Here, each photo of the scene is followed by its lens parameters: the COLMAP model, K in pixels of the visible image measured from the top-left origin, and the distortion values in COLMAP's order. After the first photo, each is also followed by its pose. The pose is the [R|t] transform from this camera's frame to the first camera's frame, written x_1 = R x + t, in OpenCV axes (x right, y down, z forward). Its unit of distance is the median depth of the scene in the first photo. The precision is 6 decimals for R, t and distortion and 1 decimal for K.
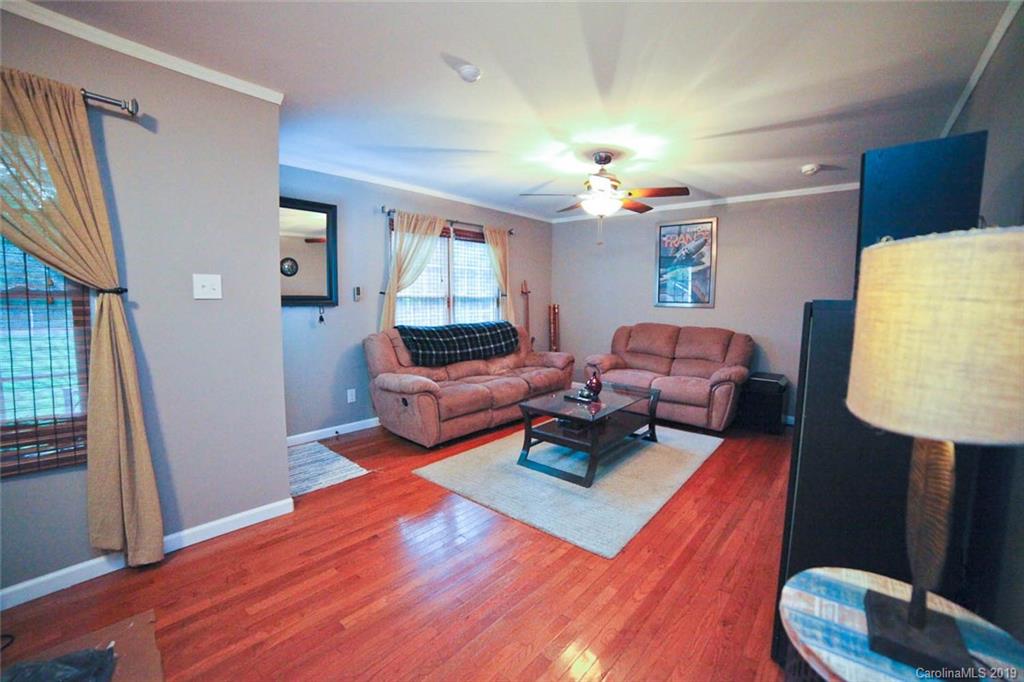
lens RADIAL K [[422.1, 0, 516.0], [0, 422.1, 337.8], [0, 0, 1]] dist [-0.102814, 0.038049]
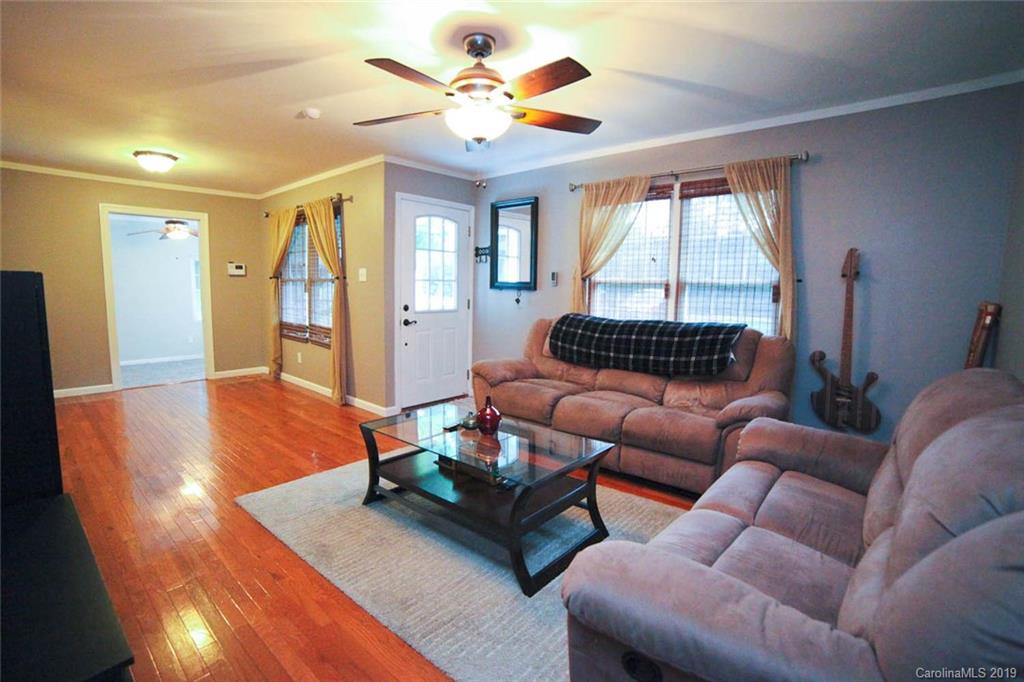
lens RADIAL K [[472.7, 0, 512.0], [0, 472.7, 341.0], [0, 0, 1]] dist [-0.087196, 0.000121]
pose [[0.001498, 0.109264, -0.994012, 0.680223], [-0.103879, 0.988652, 0.108518, -0.062290], [0.994589, 0.103094, 0.012831, 0.794929]]
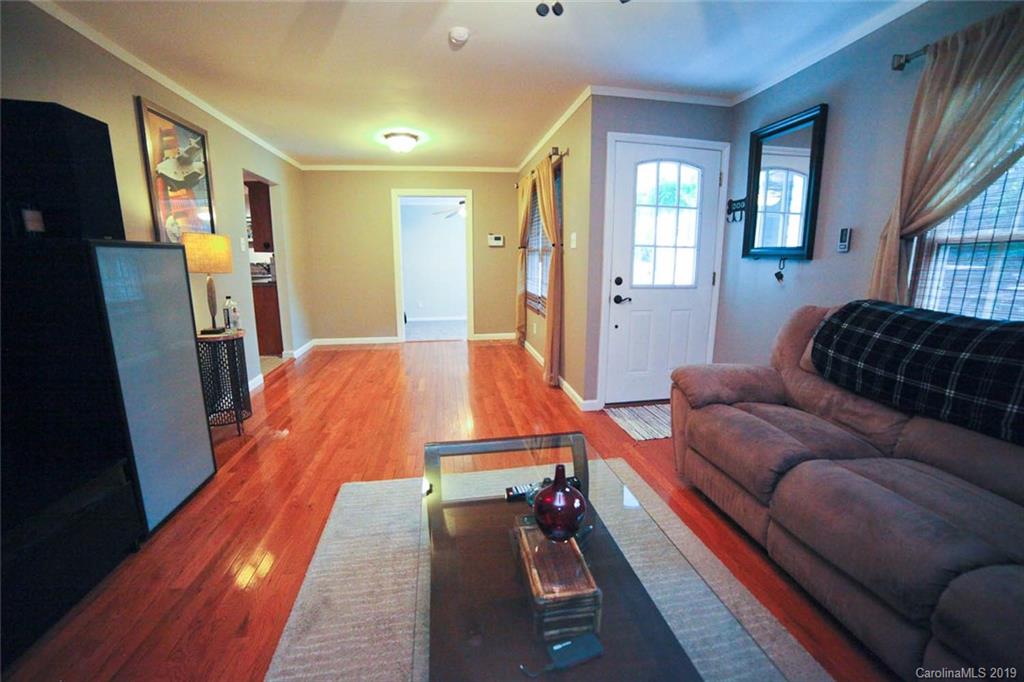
lens RADIAL K [[422.1, 0, 516.0], [0, 422.1, 337.8], [0, 0, 1]] dist [-0.102814, 0.038049]
pose [[-0.627644, 0.138994, -0.765992, 0.334005], [-0.074505, 0.968692, 0.236823, -0.062026], [0.774927, 0.205711, -0.597638, 0.888124]]
